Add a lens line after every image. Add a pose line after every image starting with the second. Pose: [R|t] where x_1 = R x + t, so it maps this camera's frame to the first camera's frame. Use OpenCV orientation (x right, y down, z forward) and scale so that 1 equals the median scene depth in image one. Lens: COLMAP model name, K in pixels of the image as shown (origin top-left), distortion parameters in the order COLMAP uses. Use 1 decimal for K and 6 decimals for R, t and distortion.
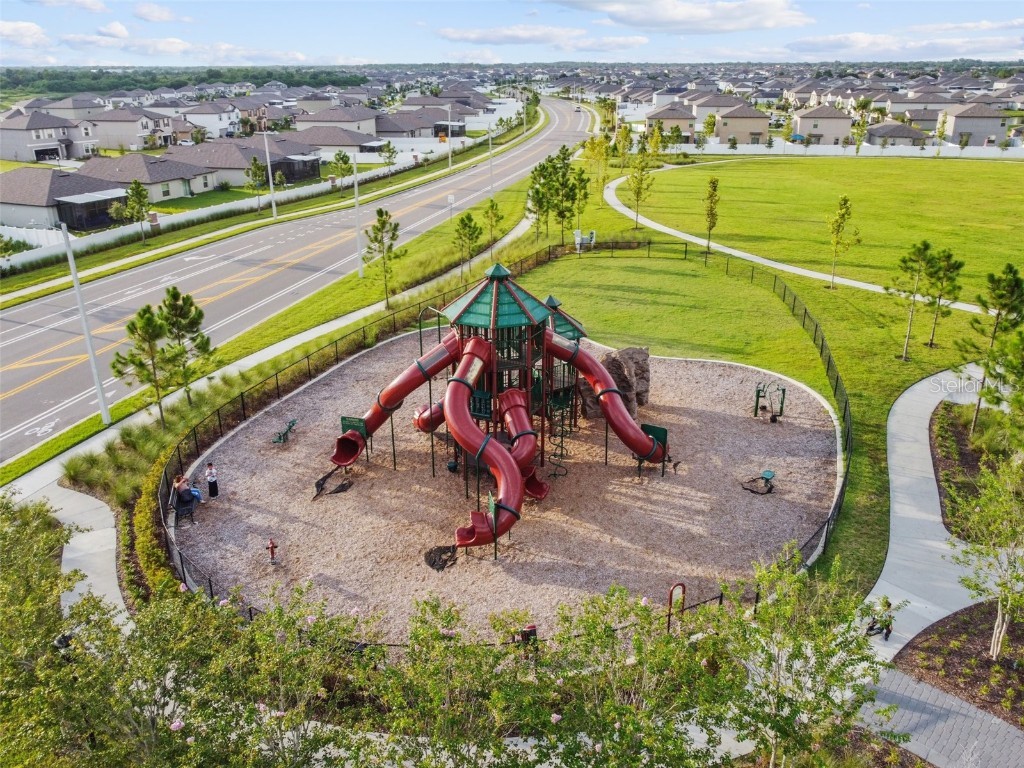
lens RADIAL K [[797.7, 0, 512.0], [0, 797.7, 384.0], [0, 0, 1]] dist [0.000290, -0.000653]
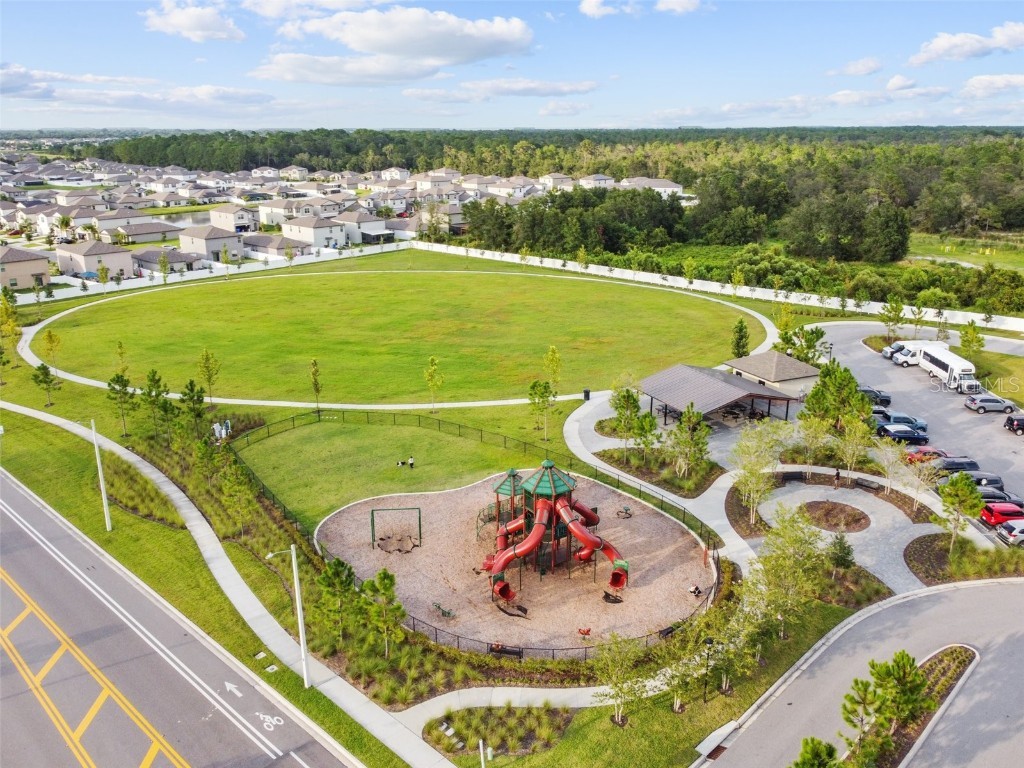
lens RADIAL K [[854.2, 0, 512.0], [0, 854.2, 384.0], [0, 0, 1]] dist [0.010201, 0.002965]
pose [[0.492013, -0.251791, 0.833381, -0.346309], [0.320546, 0.942408, 0.095488, -0.108175], [-0.809428, 0.220156, 0.544387, -0.020492]]
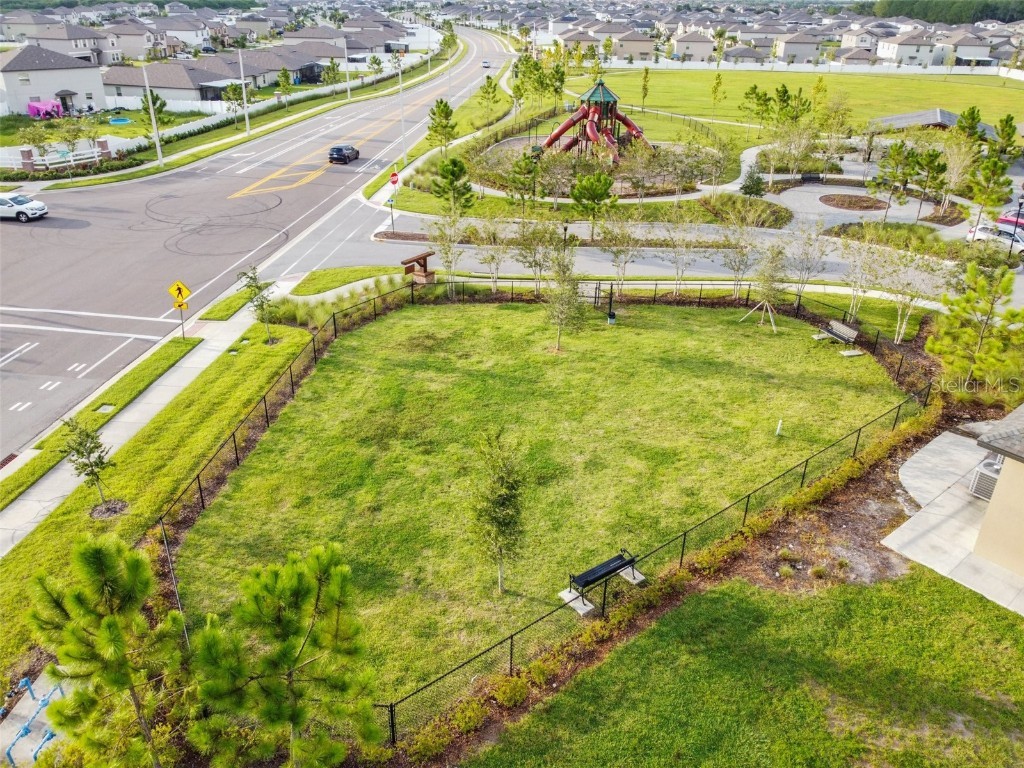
lens RADIAL K [[797.7, 0, 512.0], [0, 797.7, 384.0], [0, 0, 1]] dist [0.000290, -0.000653]
pose [[0.986507, -0.049616, 0.156018, -0.153334], [0.037603, 0.996163, 0.079031, 0.126854], [-0.159340, -0.072098, 0.984588, -0.324721]]
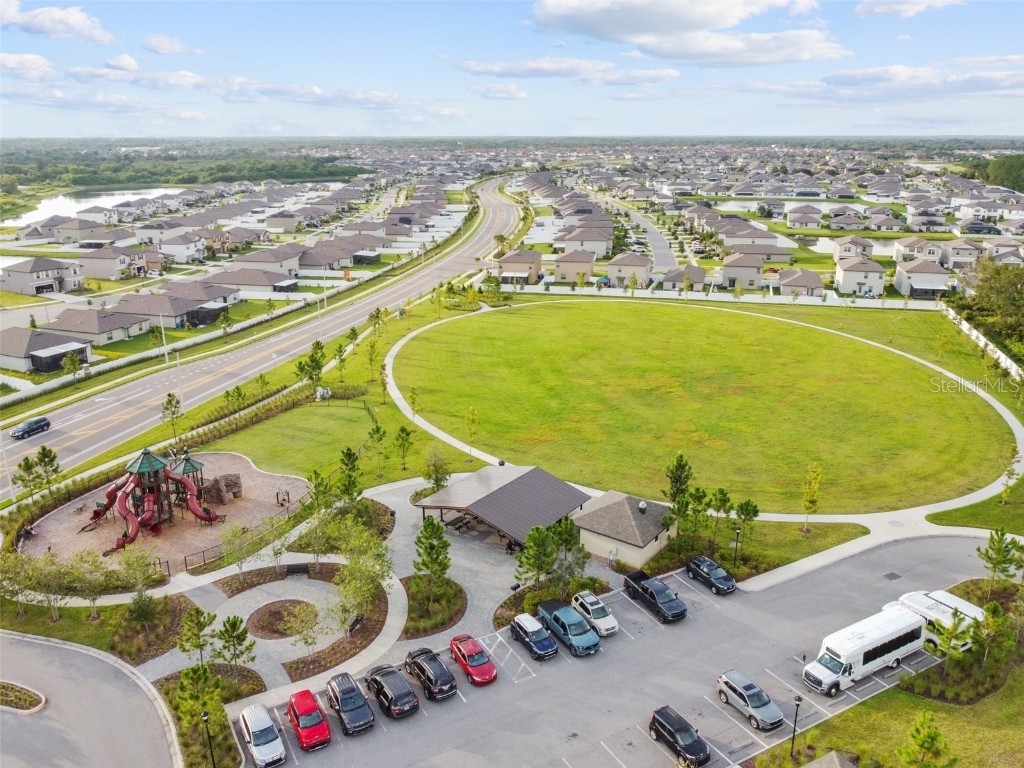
lens RADIAL K [[822.8, 0, 532.2], [0, 822.8, 382.1], [0, 0, 1]] dist [-0.001954, -0.000535]
pose [[0.999745, 0.011893, -0.019188, 0.272266], [-0.013291, 0.997138, -0.074420, -0.036619], [0.018248, 0.074656, 0.997042, -0.363104]]
